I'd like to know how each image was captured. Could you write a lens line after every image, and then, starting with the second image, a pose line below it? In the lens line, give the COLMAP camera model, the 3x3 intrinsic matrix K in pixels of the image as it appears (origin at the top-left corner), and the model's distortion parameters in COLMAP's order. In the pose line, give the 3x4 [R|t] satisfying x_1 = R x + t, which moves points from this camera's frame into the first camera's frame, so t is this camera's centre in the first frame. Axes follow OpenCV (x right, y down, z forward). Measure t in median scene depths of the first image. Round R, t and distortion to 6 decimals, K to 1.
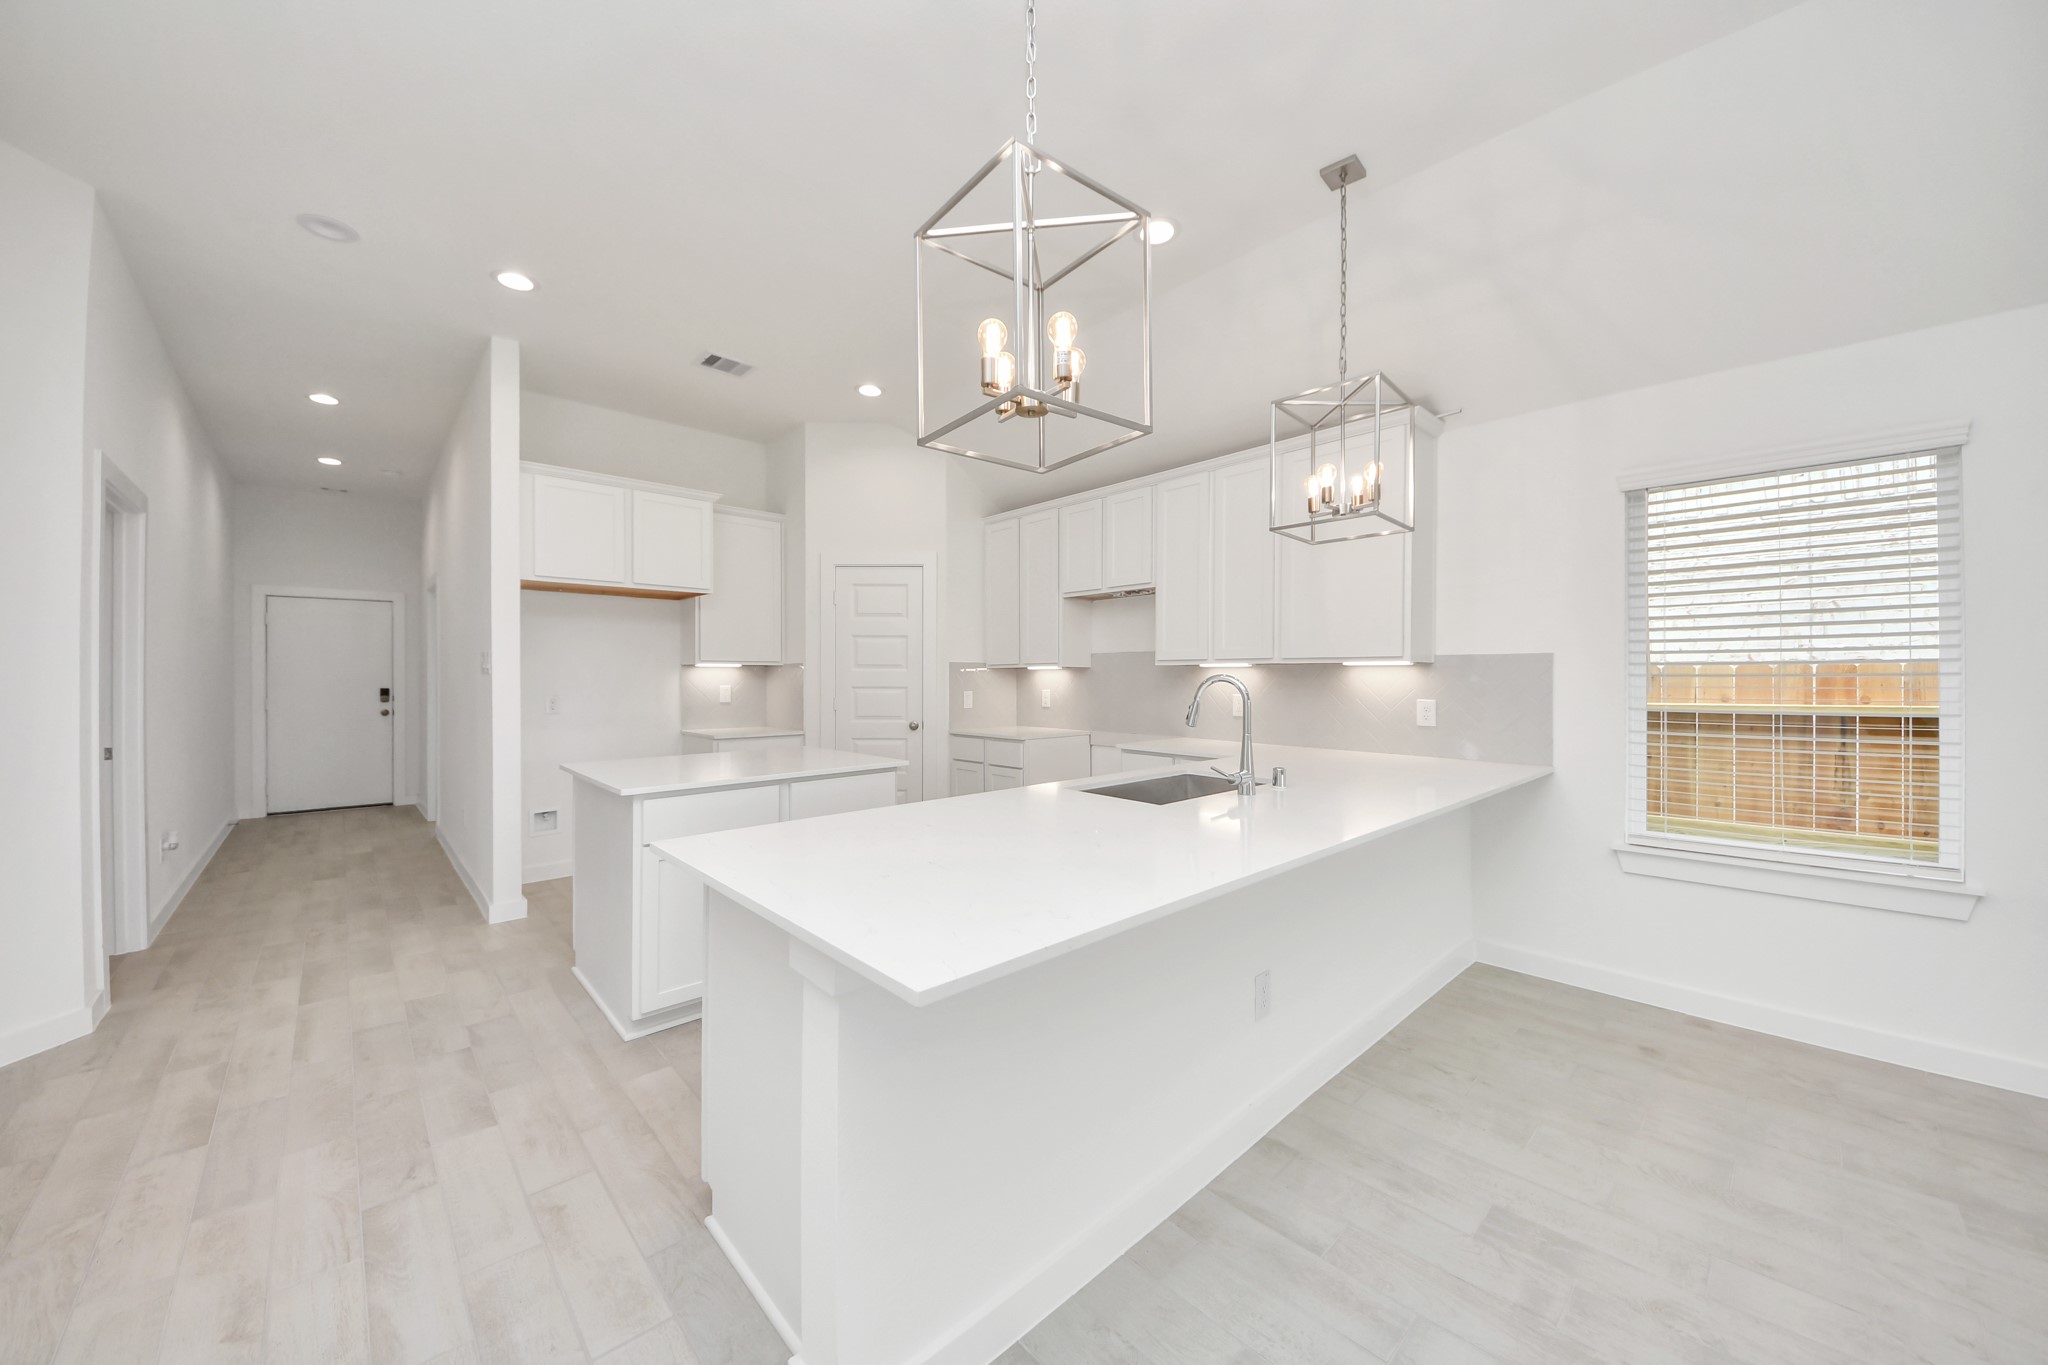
lens RADIAL K [[715.6, 0, 1028.1], [0, 715.6, 675.1], [0, 0, 1]] dist [0.000396, -0.006884]
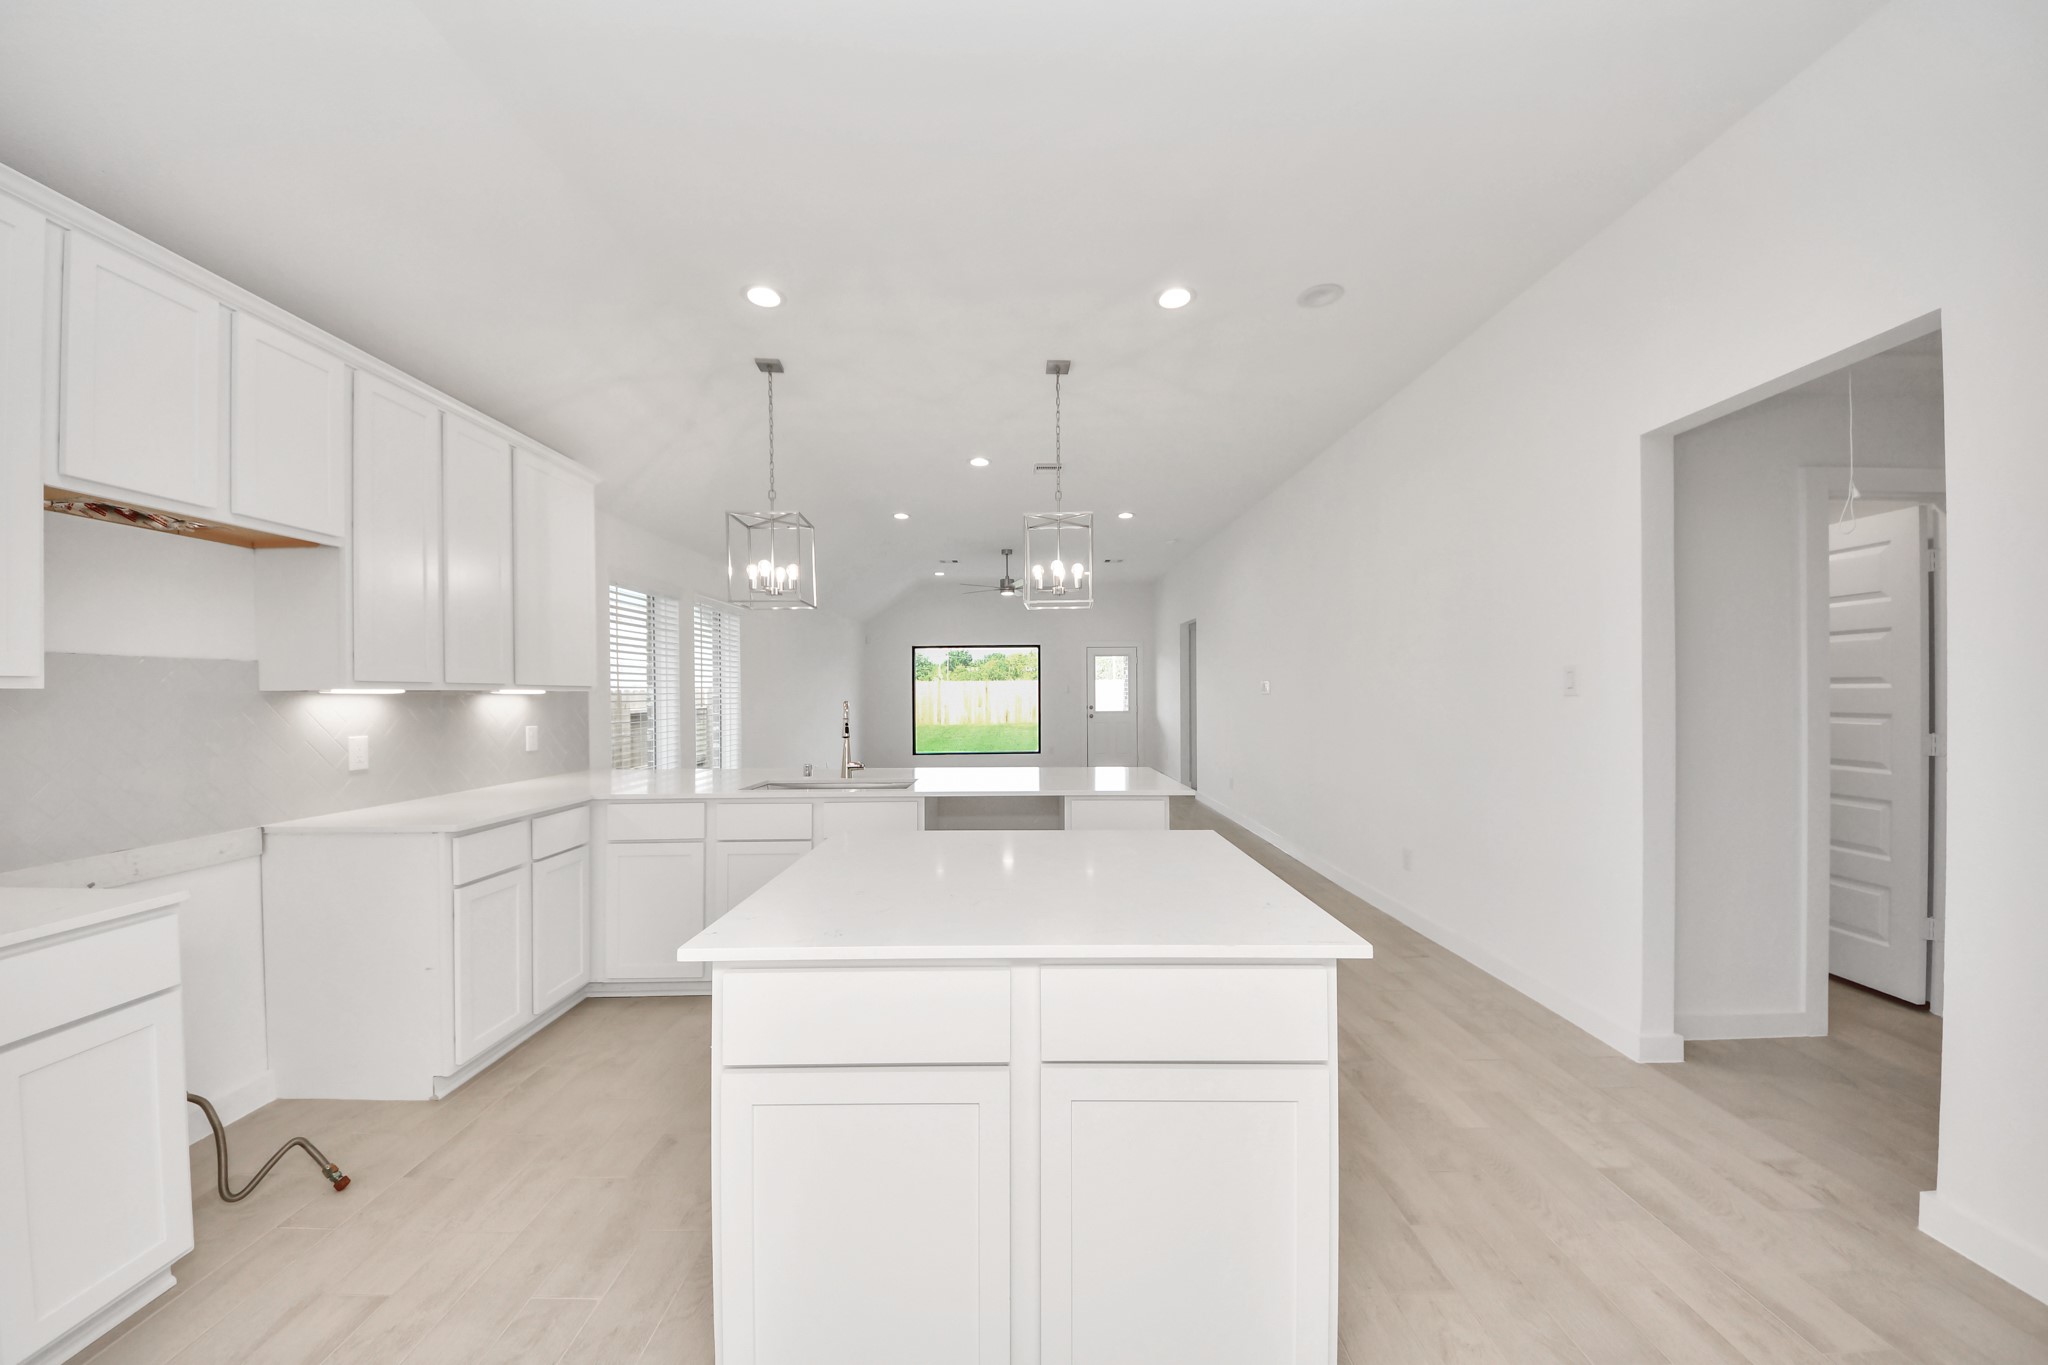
lens RADIAL K [[715.6, 0, 1028.1], [0, 715.6, 675.1], [0, 0, 1]] dist [0.000396, -0.006884]
pose [[-0.725746, 0.024513, 0.687526, -0.588525], [0.009014, 0.999618, -0.026124, -0.006431], [-0.687904, -0.012762, -0.725689, 1.043088]]
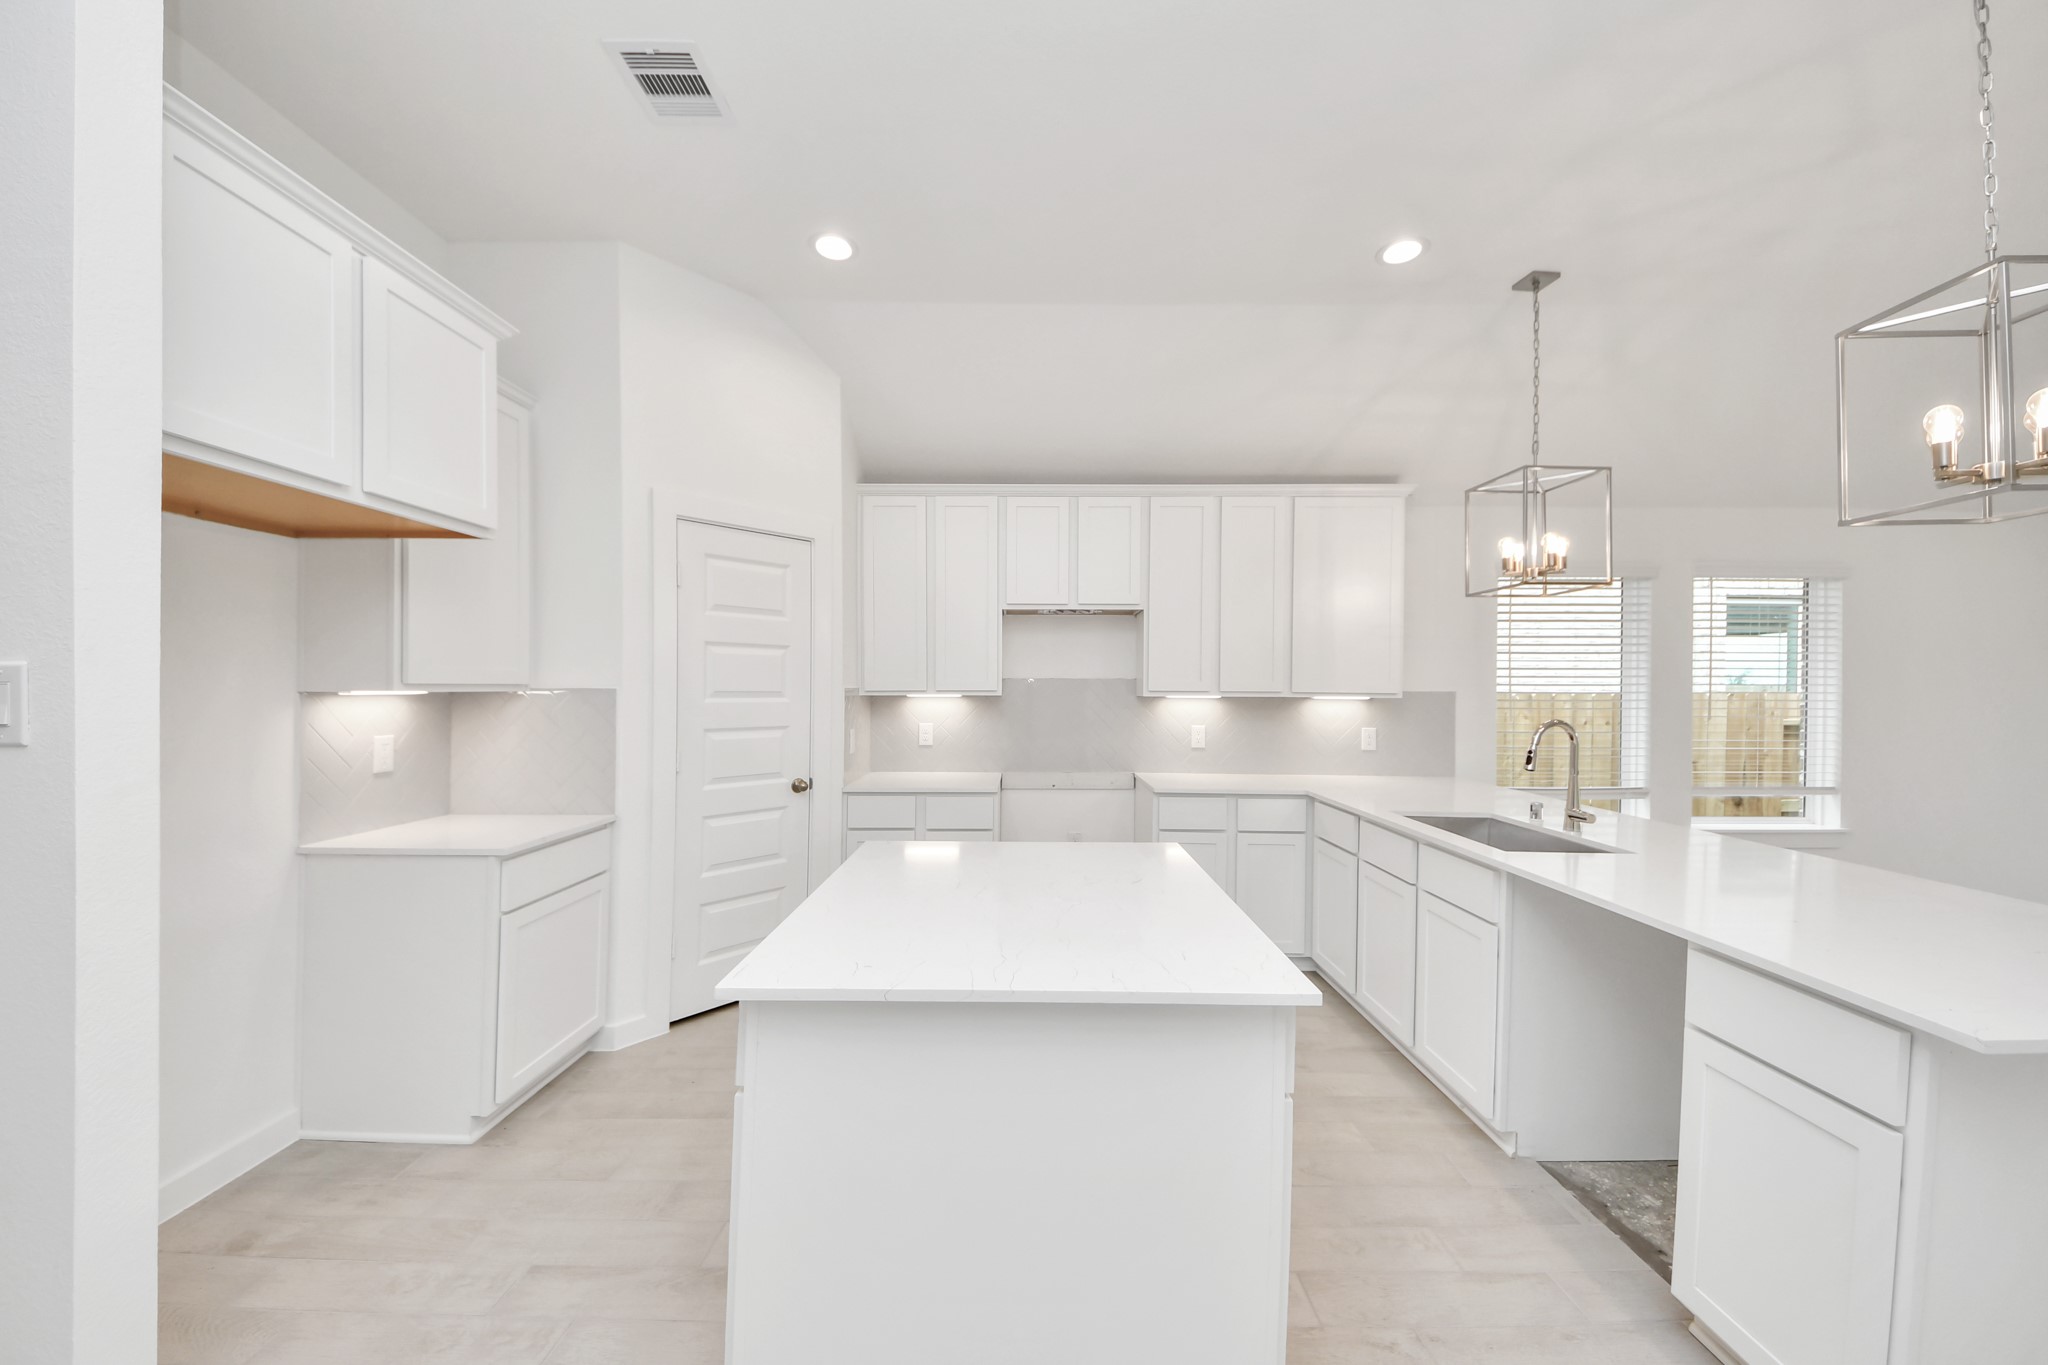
lens RADIAL K [[736.9, 0, 1026.6], [0, 736.9, 688.9], [0, 0, 1]] dist [-0.000260, -0.005091]
pose [[0.688299, 0.004778, 0.725412, -0.600294], [-0.007563, 0.999971, 0.000590, -0.022653], [-0.725388, -0.005892, 0.688315, 0.468564]]
